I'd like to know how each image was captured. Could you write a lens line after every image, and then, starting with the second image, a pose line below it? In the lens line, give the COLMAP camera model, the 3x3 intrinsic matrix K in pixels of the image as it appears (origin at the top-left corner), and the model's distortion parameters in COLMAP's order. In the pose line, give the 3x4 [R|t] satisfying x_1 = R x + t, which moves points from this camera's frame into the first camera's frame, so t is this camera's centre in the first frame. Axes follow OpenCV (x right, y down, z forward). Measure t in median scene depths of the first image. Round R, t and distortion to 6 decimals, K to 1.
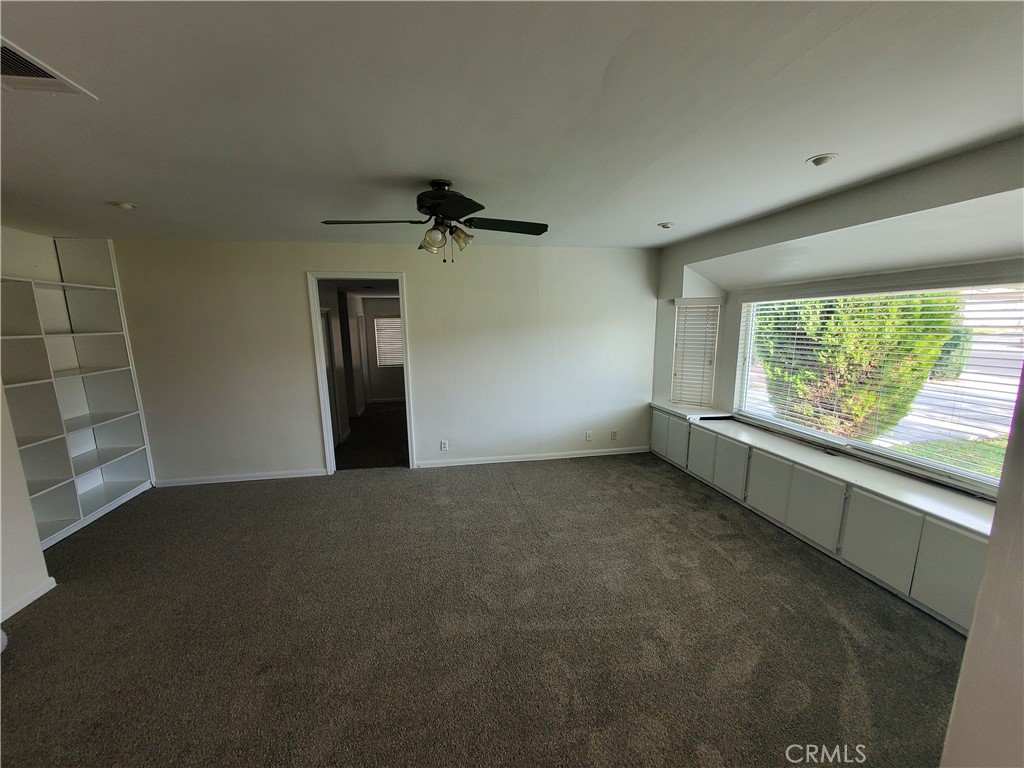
lens RADIAL K [[404.8, 0, 507.4], [0, 404.8, 398.8], [0, 0, 1]] dist [-0.006555, -0.000312]
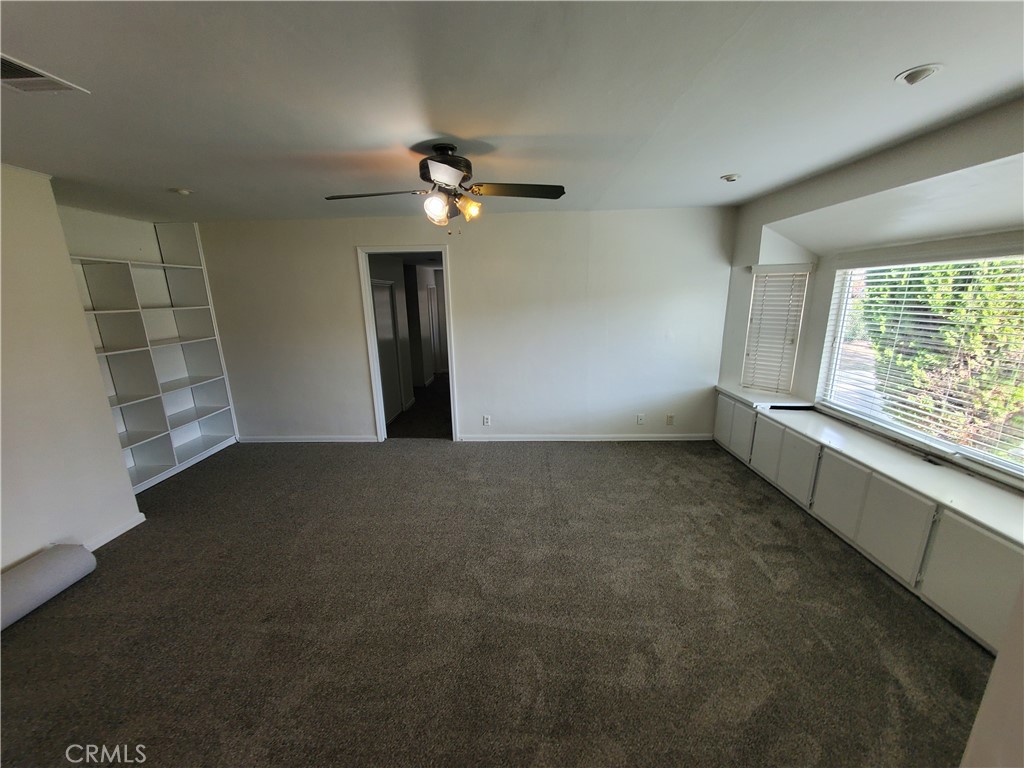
lens RADIAL K [[404.8, 0, 507.4], [0, 404.8, 398.8], [0, 0, 1]] dist [-0.006555, -0.000312]
pose [[0.976988, 0.047590, -0.207917, 0.117668], [-0.032694, 0.996685, 0.074504, -0.016761], [0.210773, -0.065992, 0.975305, 0.047614]]
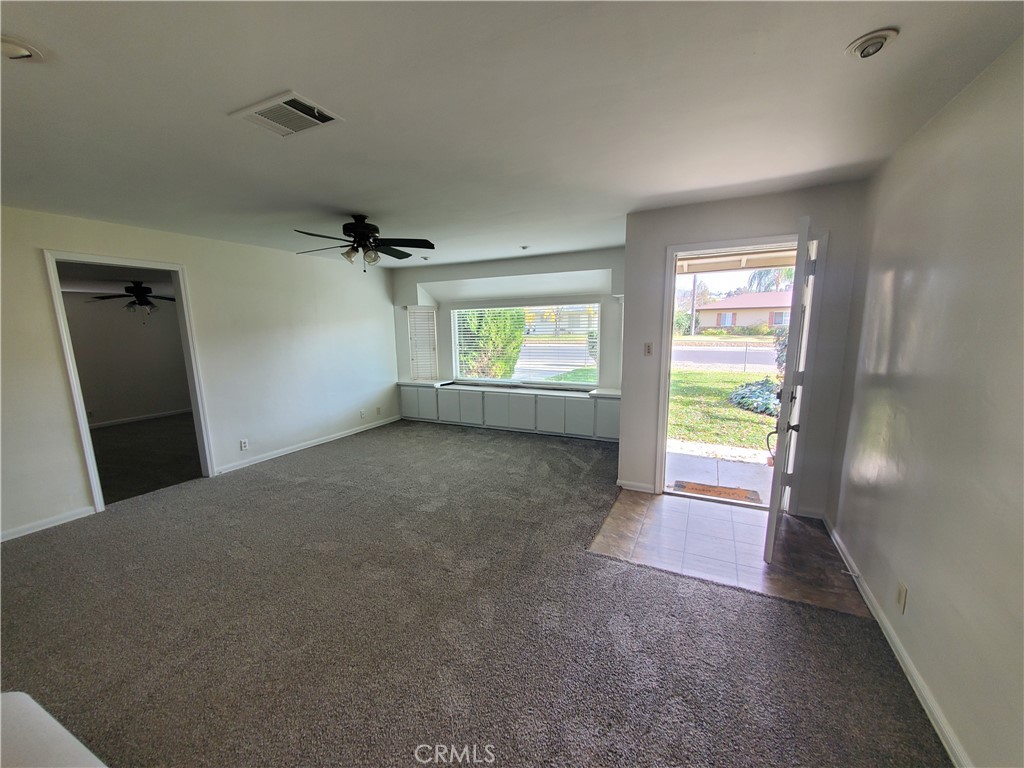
lens RADIAL K [[404.8, 0, 507.4], [0, 404.8, 398.8], [0, 0, 1]] dist [-0.006555, -0.000312]
pose [[0.595322, -0.137782, 0.791586, -0.639861], [0.154564, 0.986425, 0.055454, 0.058735], [-0.788481, 0.089338, 0.608537, -0.130288]]
